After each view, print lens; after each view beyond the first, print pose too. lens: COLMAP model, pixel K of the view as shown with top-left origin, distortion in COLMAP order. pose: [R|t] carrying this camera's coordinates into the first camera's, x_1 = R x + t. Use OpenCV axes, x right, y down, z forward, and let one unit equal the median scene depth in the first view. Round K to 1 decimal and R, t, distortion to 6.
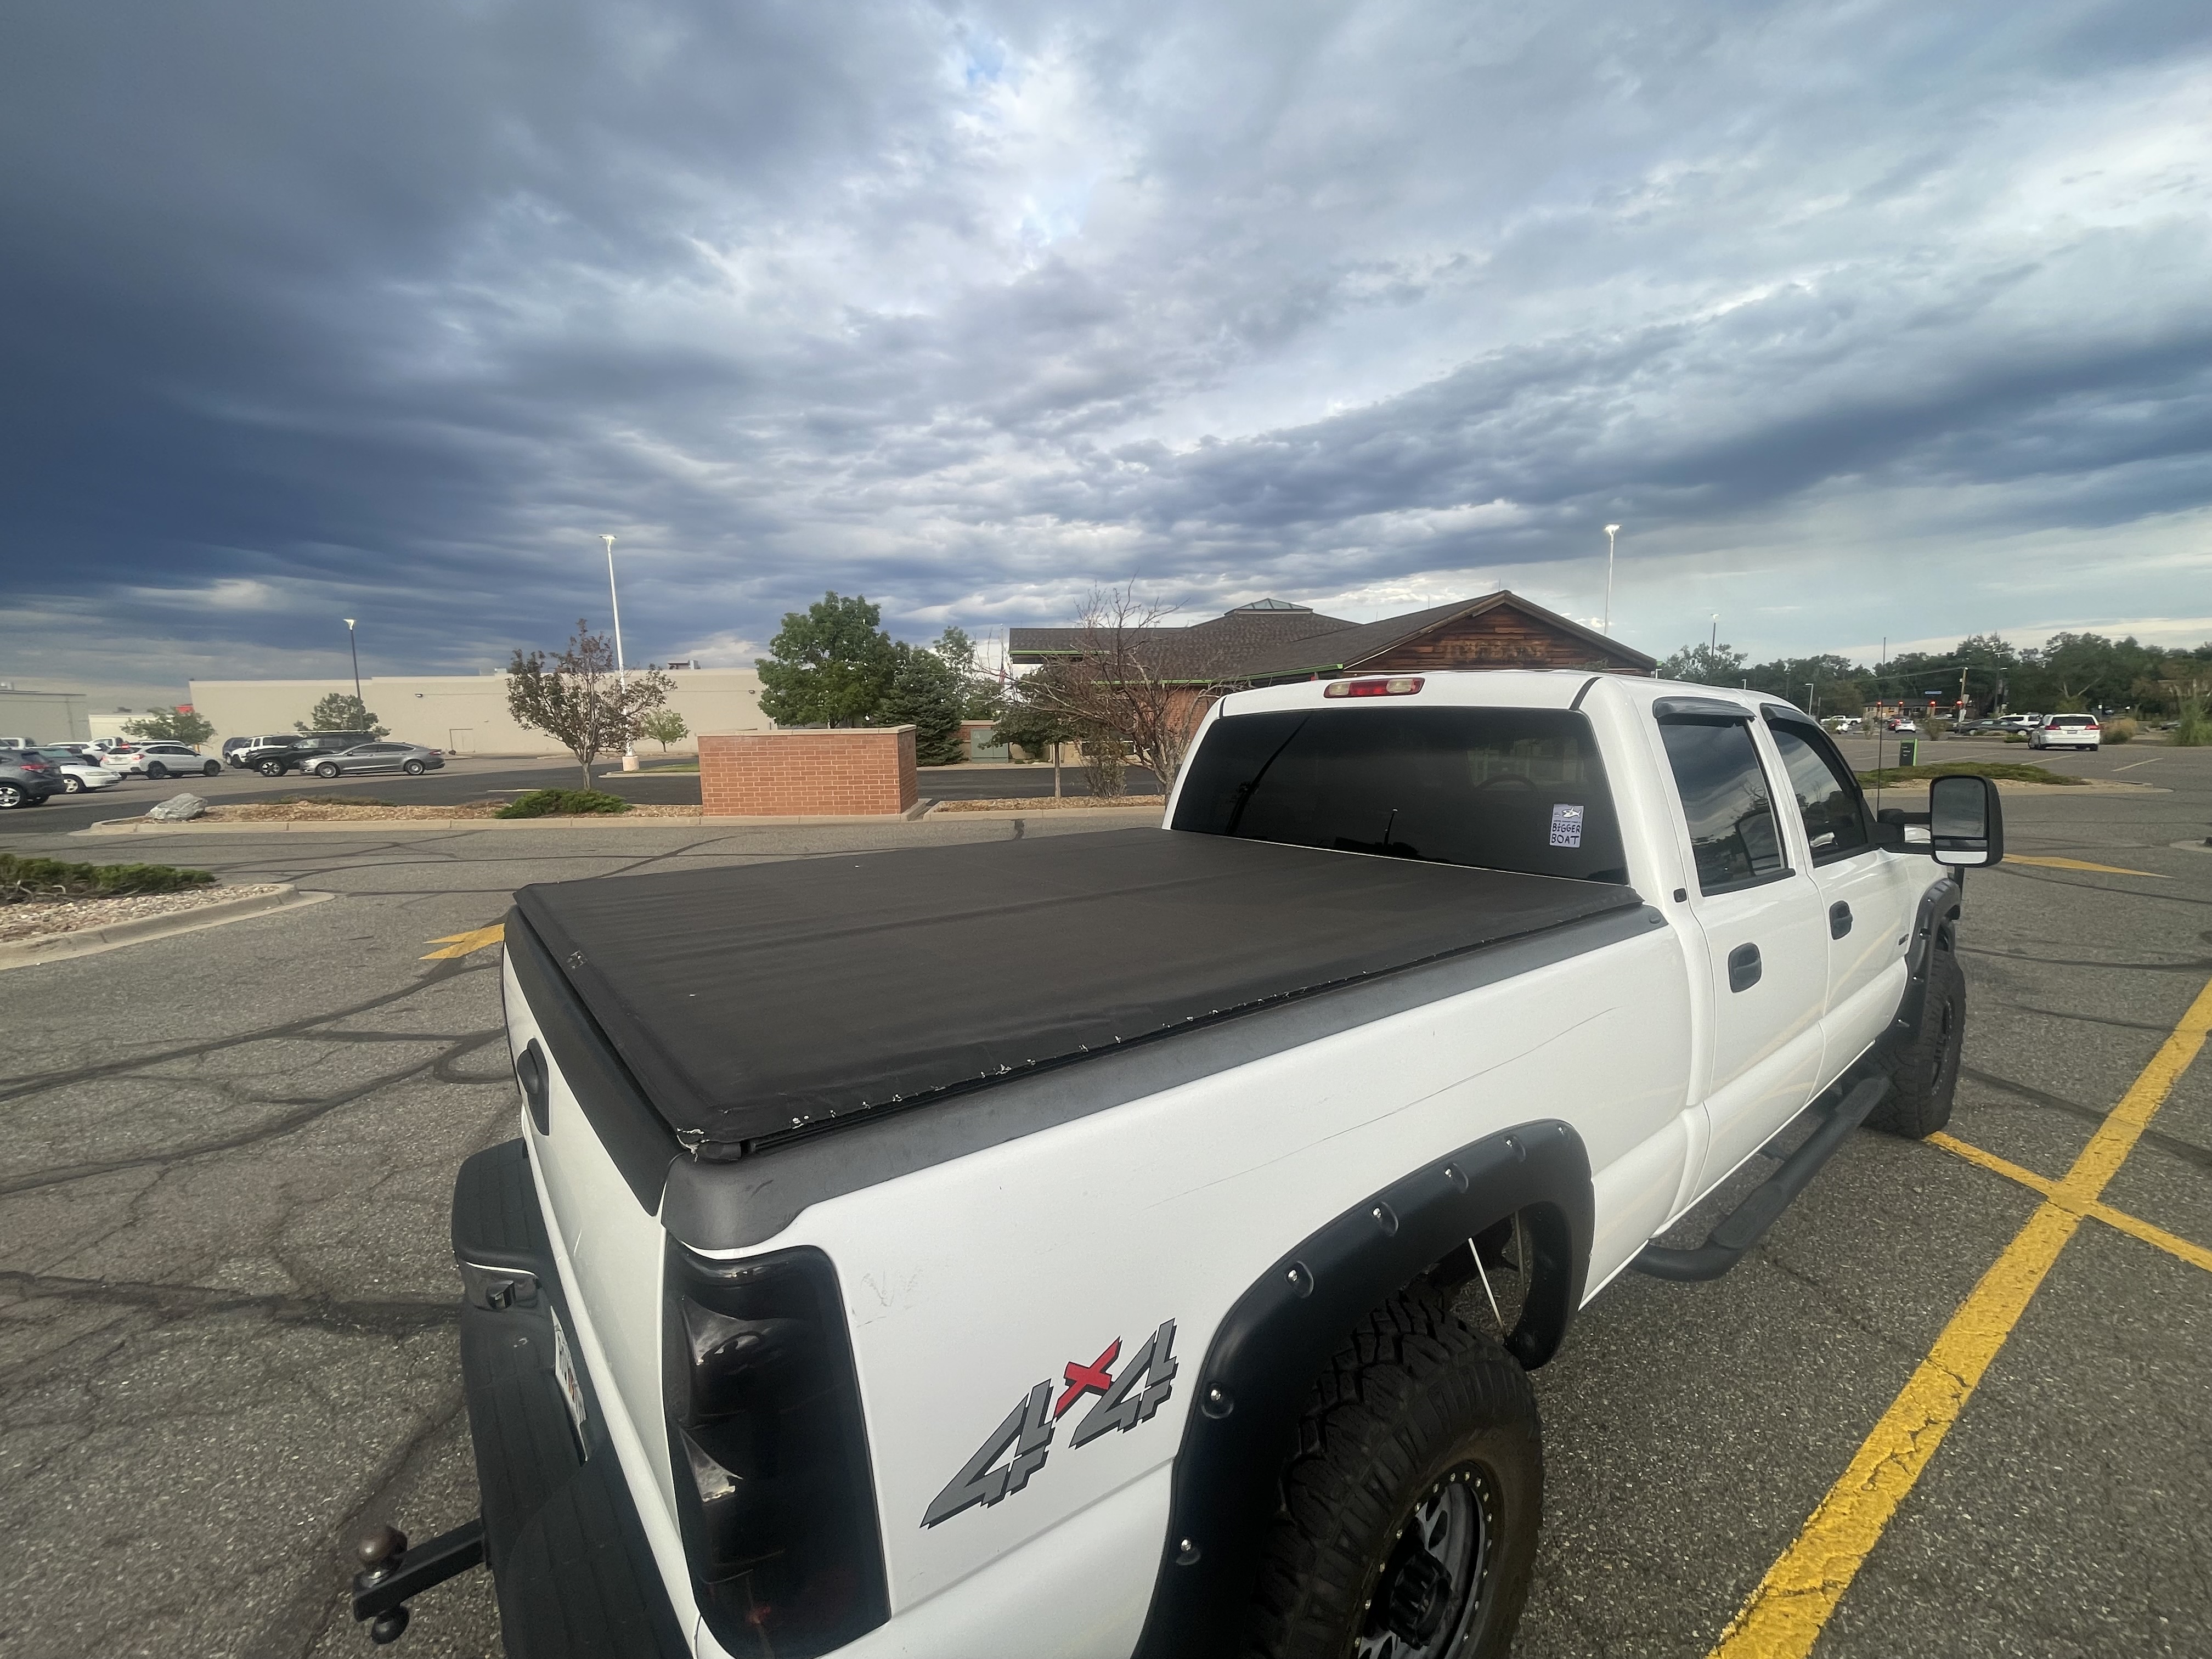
lens RADIAL K [[891.2, 0, 1106.0], [0, 891.2, 829.5], [0, 0, 1]] dist [-0.006135, 0.000887]
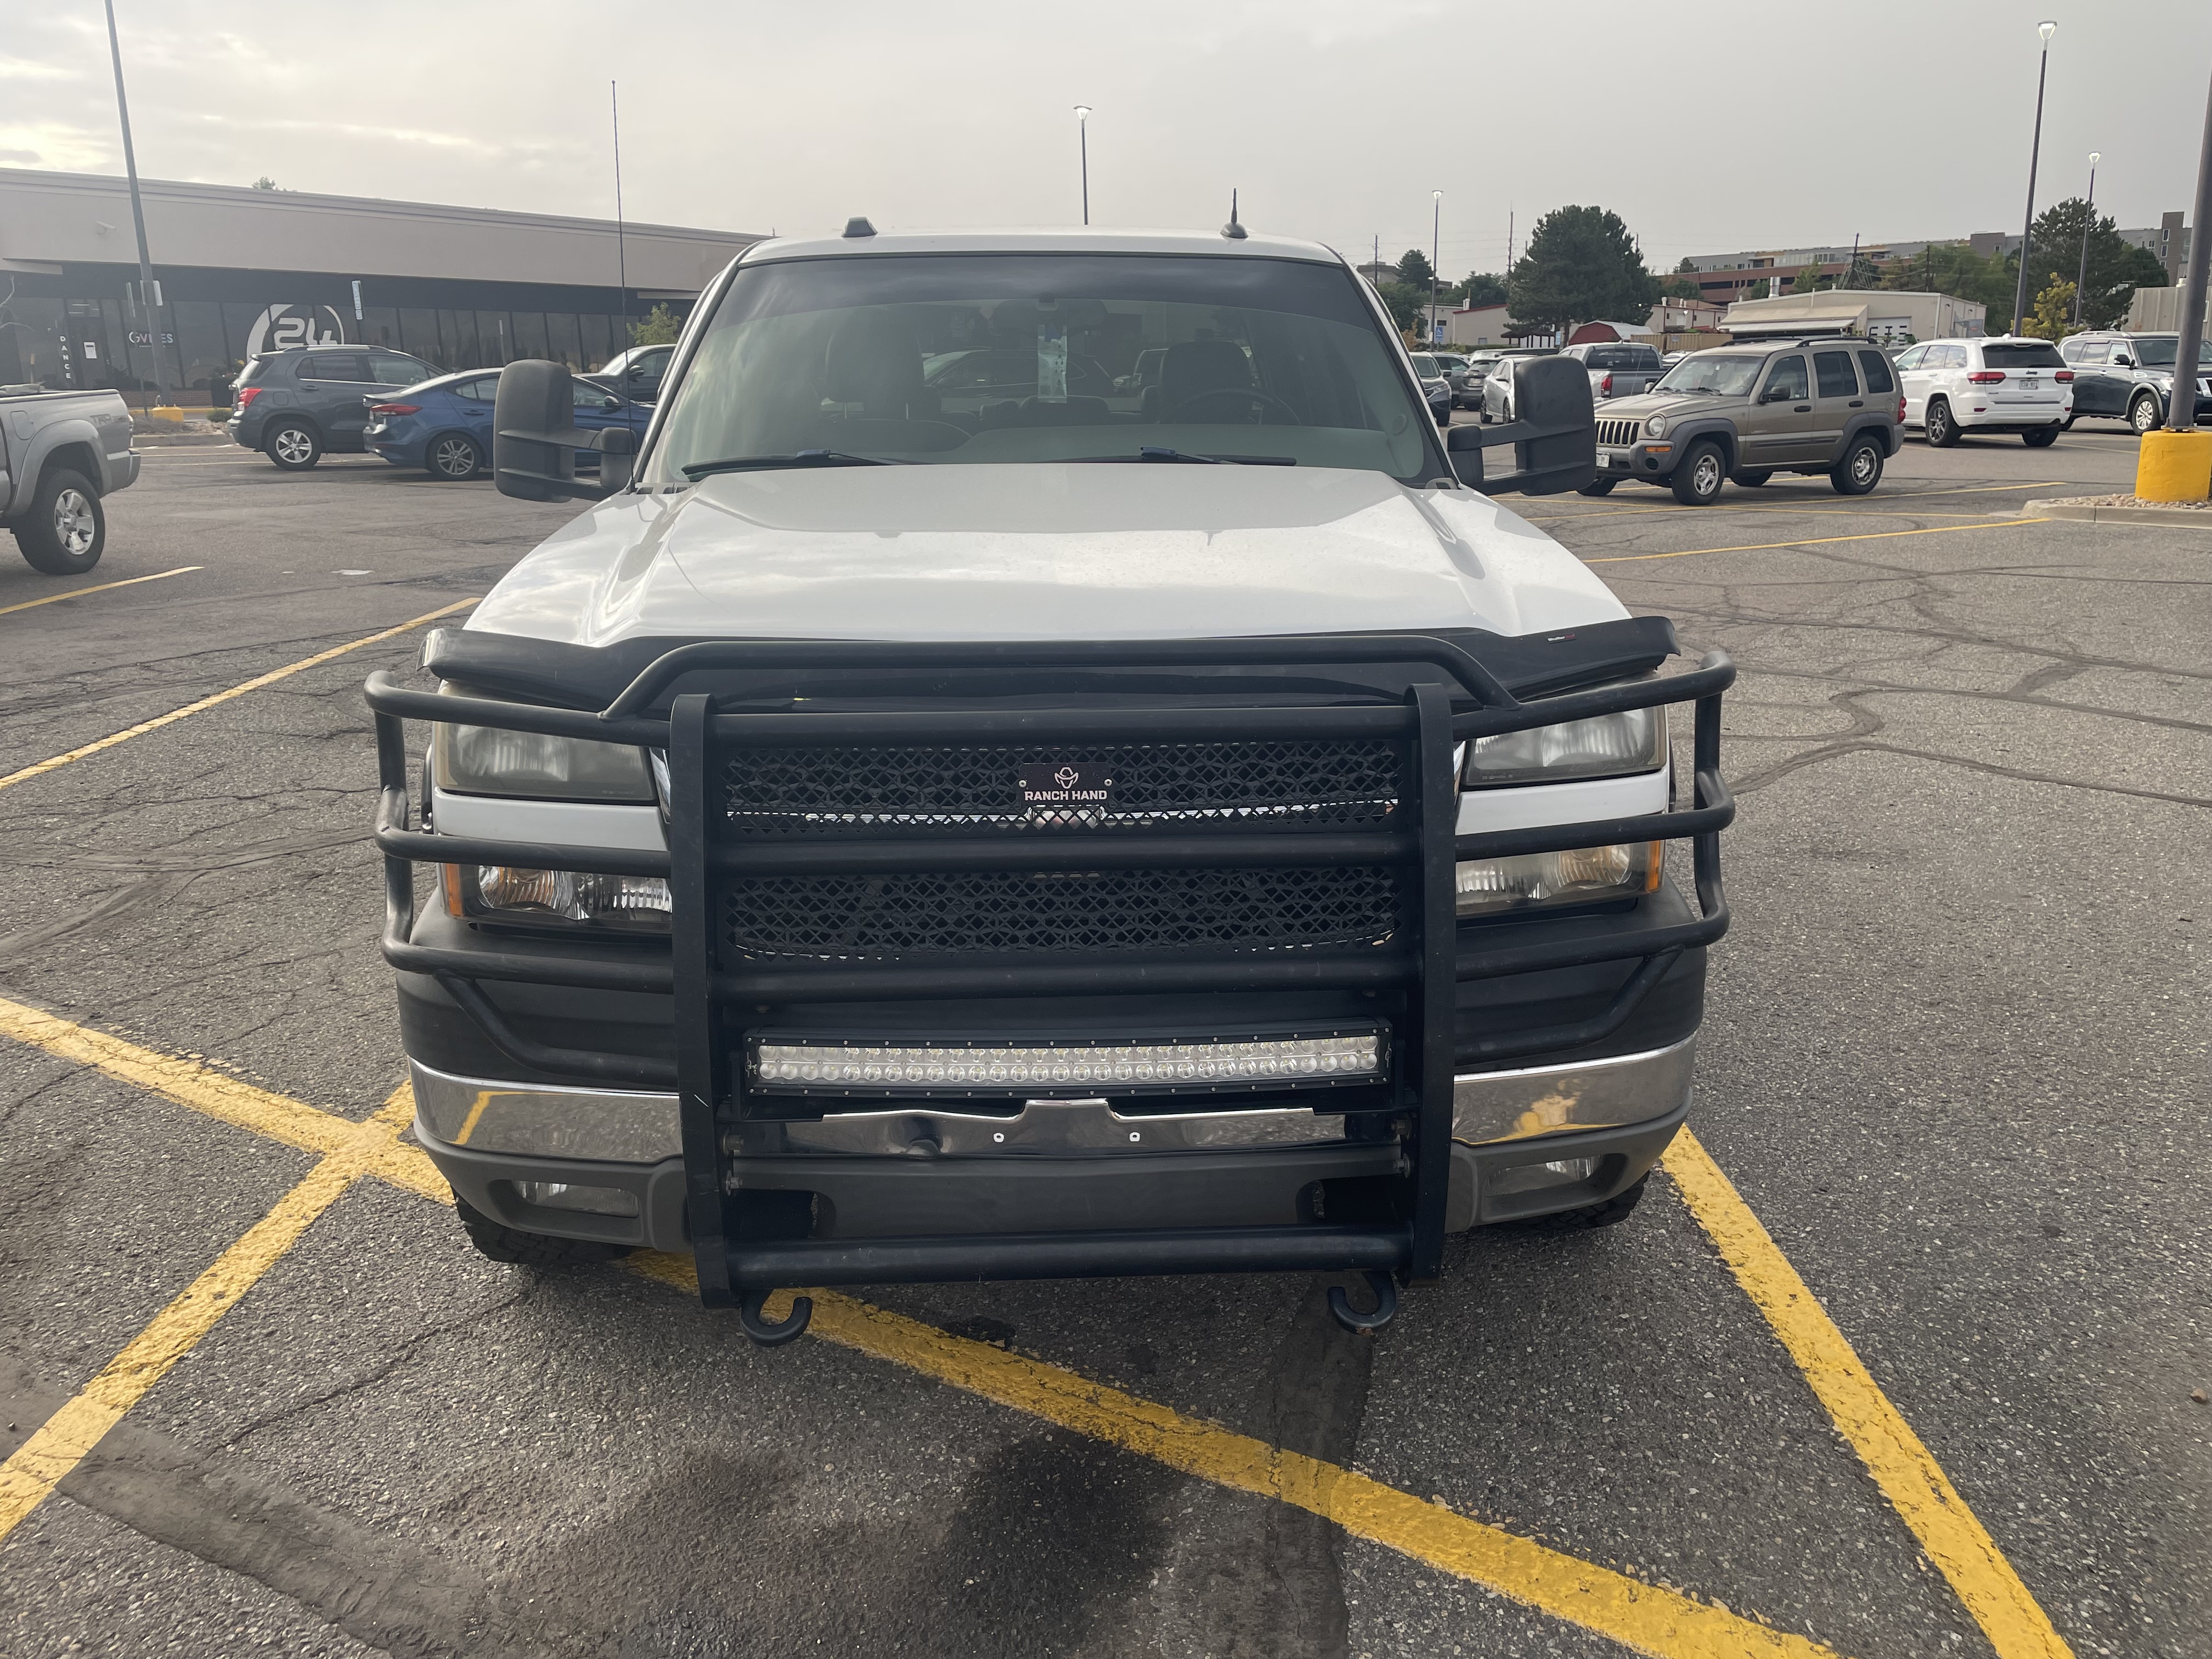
lens RADIAL K [[1663.0, 0, 1113.3], [0, 1663.0, 803.3], [0, 0, 1]] dist [0.066740, -0.083158]
pose [[-0.581786, 0.222491, -0.782319, 0.942103], [-0.081831, 0.940965, 0.328465, -0.106304], [0.809215, 0.255114, -0.529233, 1.116136]]
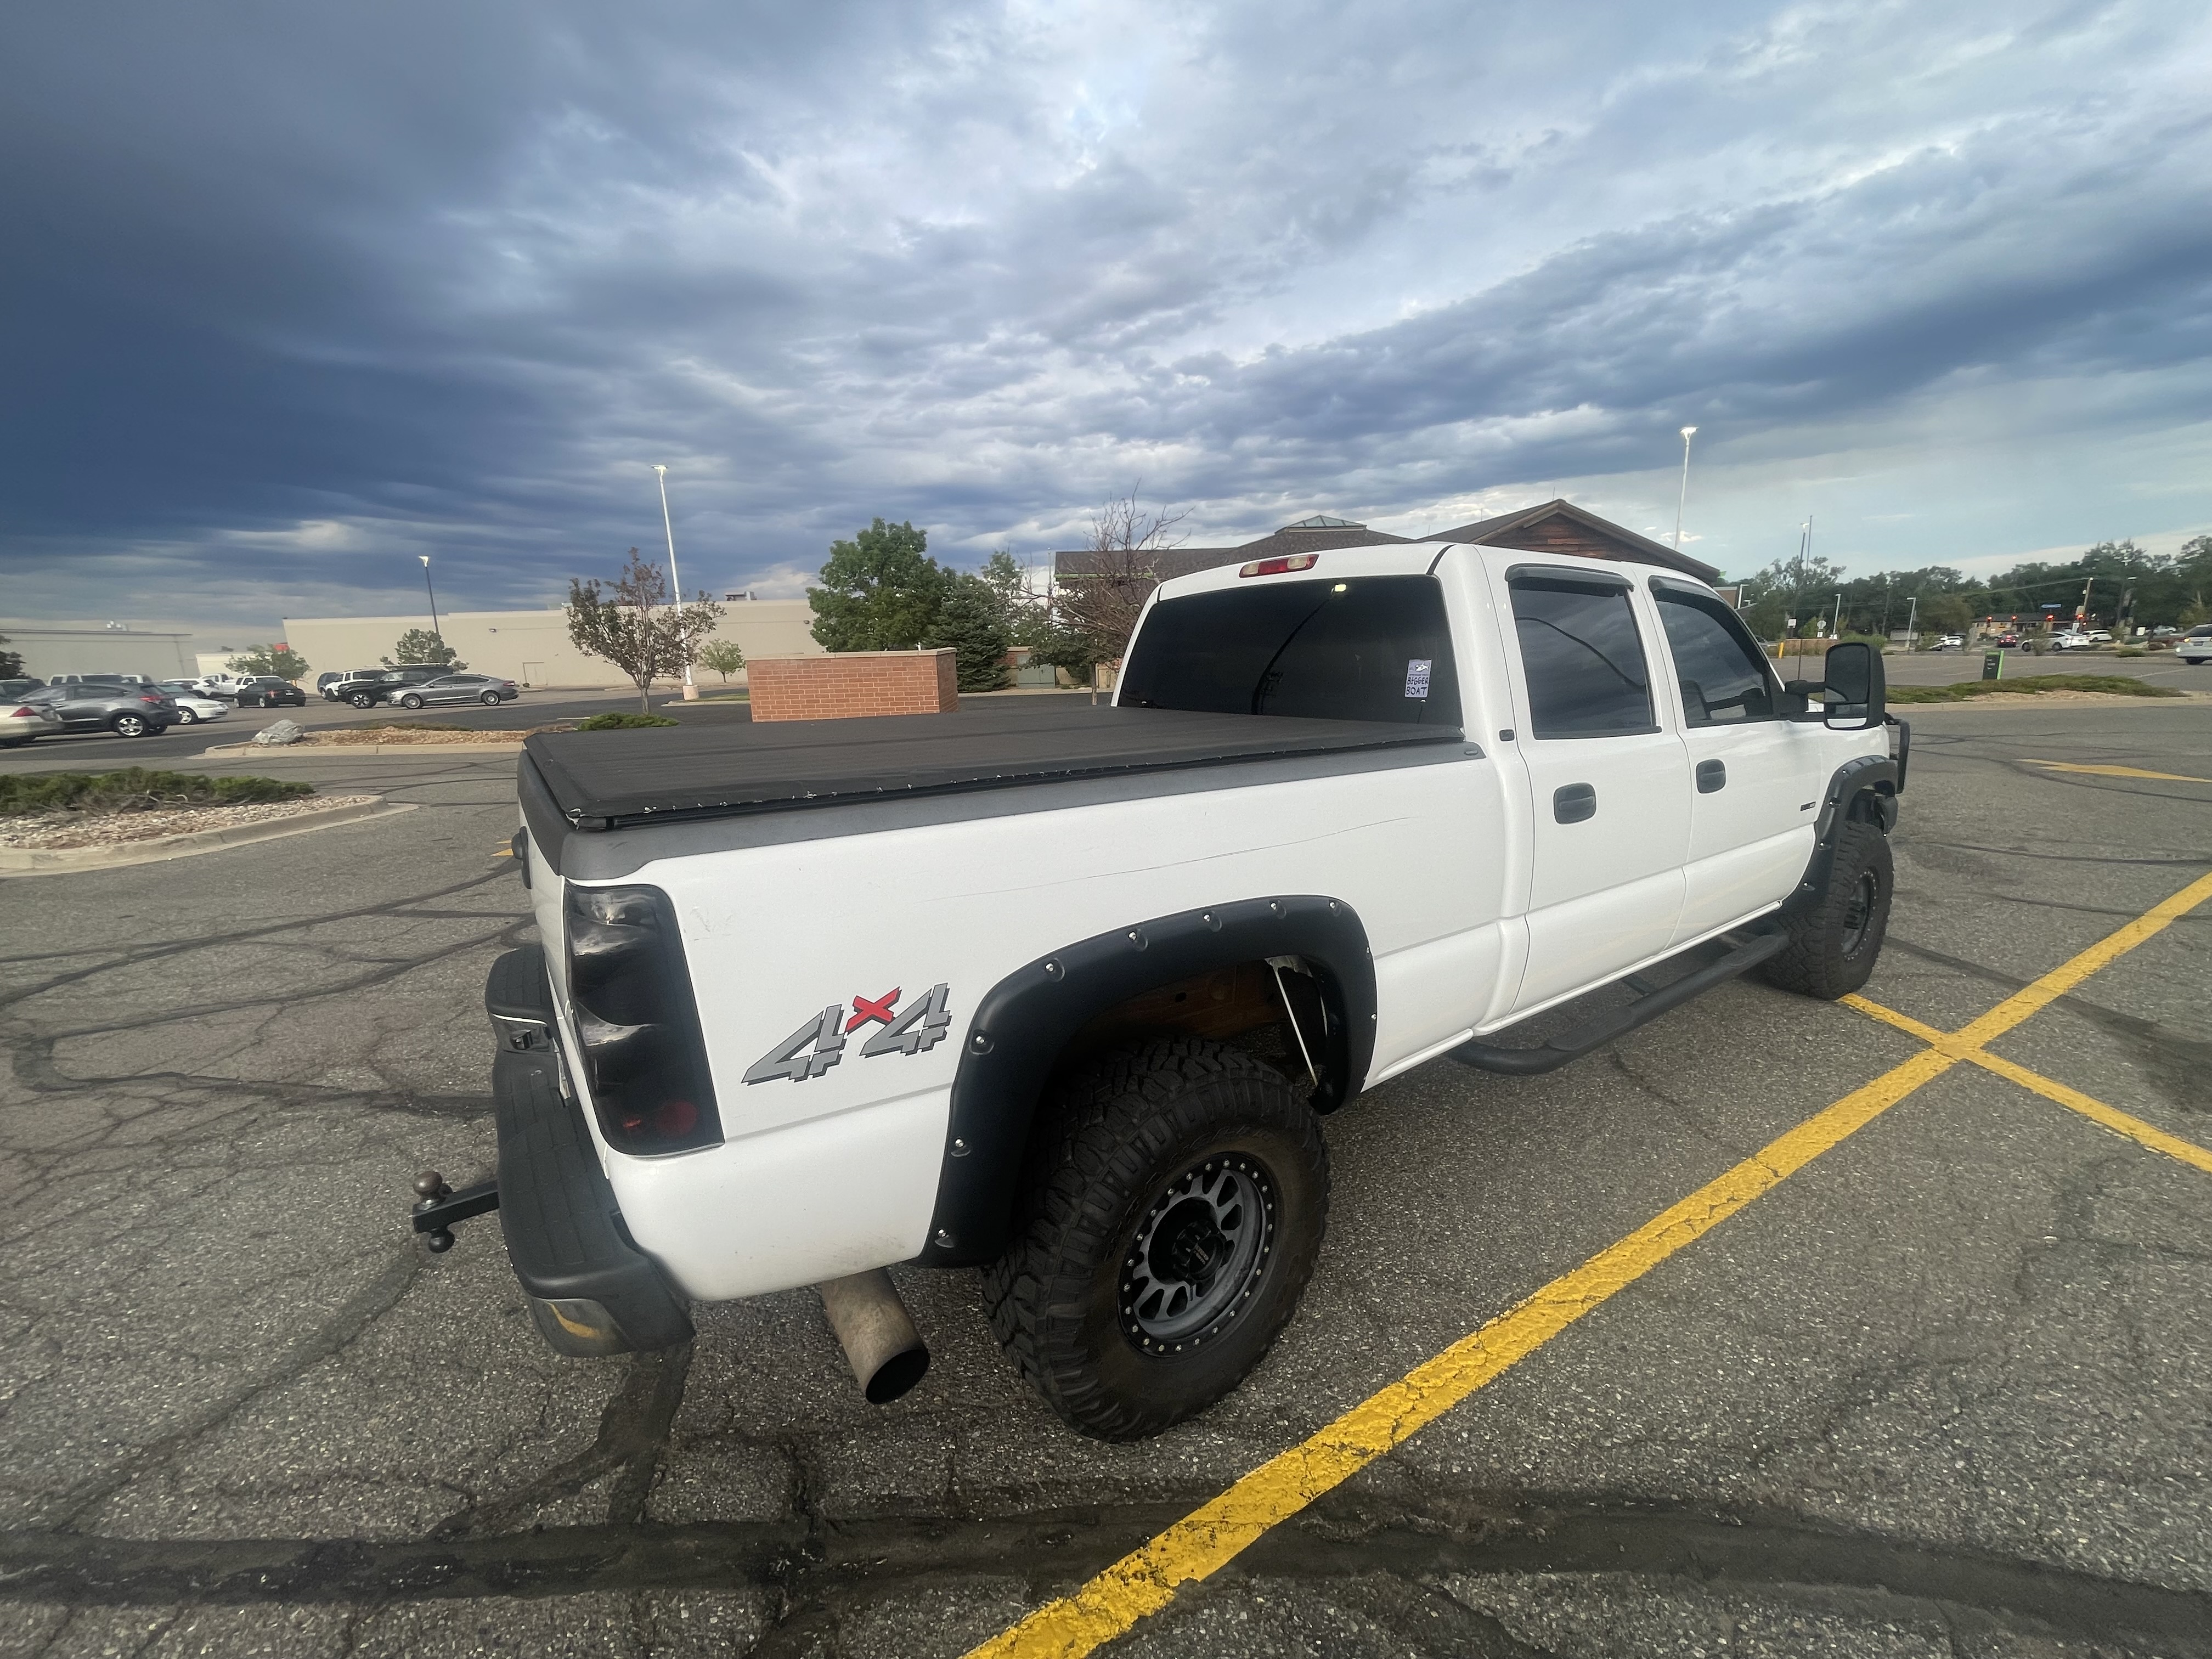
lens RADIAL K [[888.4, 0, 1106.0], [0, 888.4, 829.5], [0, 0, 1]] dist [-0.002773, -0.000858]
pose [[0.998075, -0.000263, -0.062023, 0.076657], [0.005185, 0.996845, 0.079206, 0.037998], [0.061806, -0.079375, 0.994927, -0.064053]]
